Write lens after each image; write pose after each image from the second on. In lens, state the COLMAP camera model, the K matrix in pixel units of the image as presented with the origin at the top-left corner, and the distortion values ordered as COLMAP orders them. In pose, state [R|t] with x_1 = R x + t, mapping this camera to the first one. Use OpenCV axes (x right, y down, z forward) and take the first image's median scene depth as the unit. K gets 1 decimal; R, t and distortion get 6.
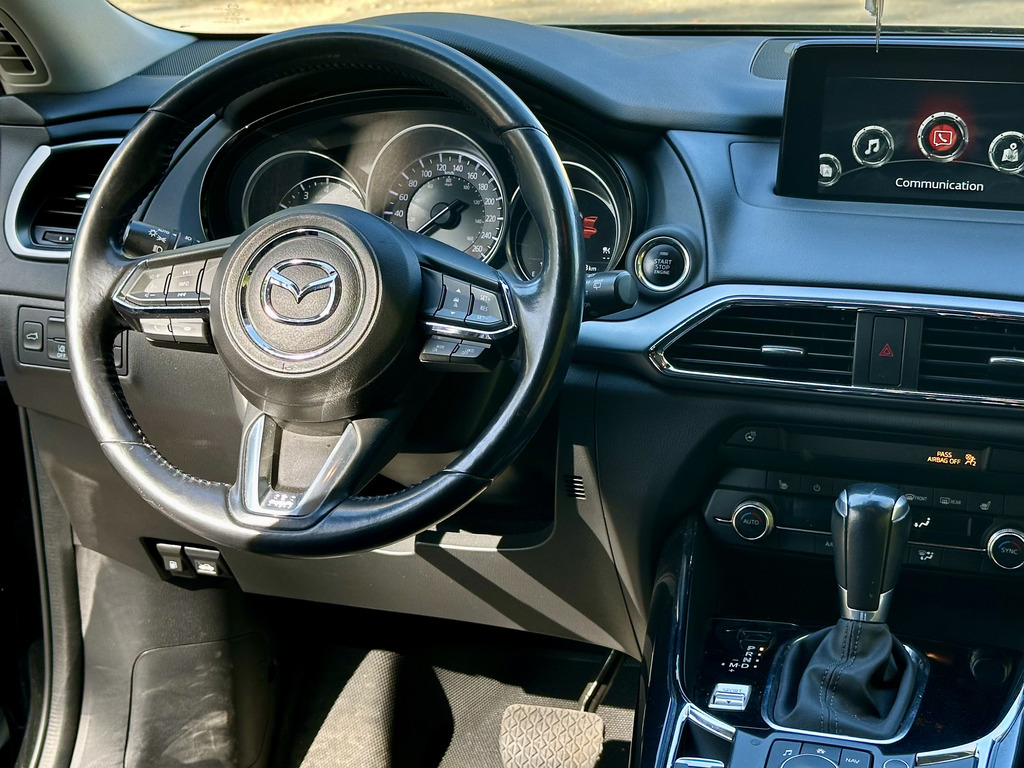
lens RADIAL K [[1788.6, 0, 511.6], [0, 1788.6, 383.3], [0, 0, 1]] dist [0.181930, 0.000000]
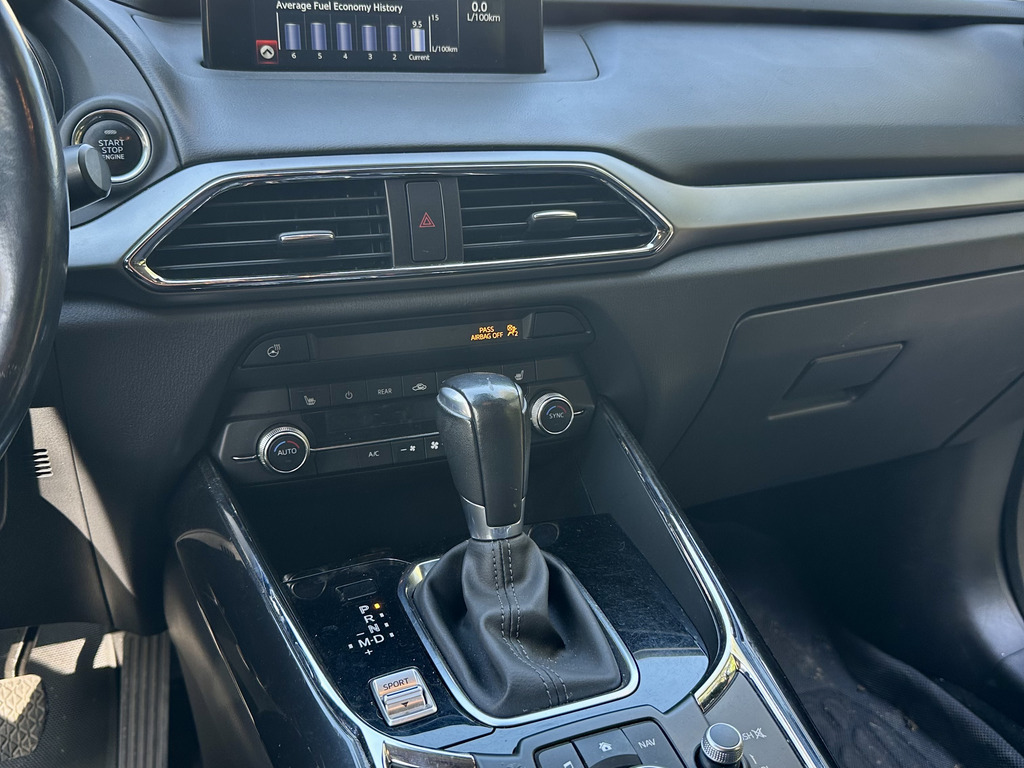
lens RADIAL K [[929.3, 0, 512.3], [0, 929.3, 369.9], [0, 0, 1]] dist [0.011401, 0.000000]
pose [[0.766813, -0.192932, 0.612189, -0.045450], [0.159517, 0.981116, 0.109392, 0.009611], [-0.621734, 0.013771, 0.783108, 0.621070]]
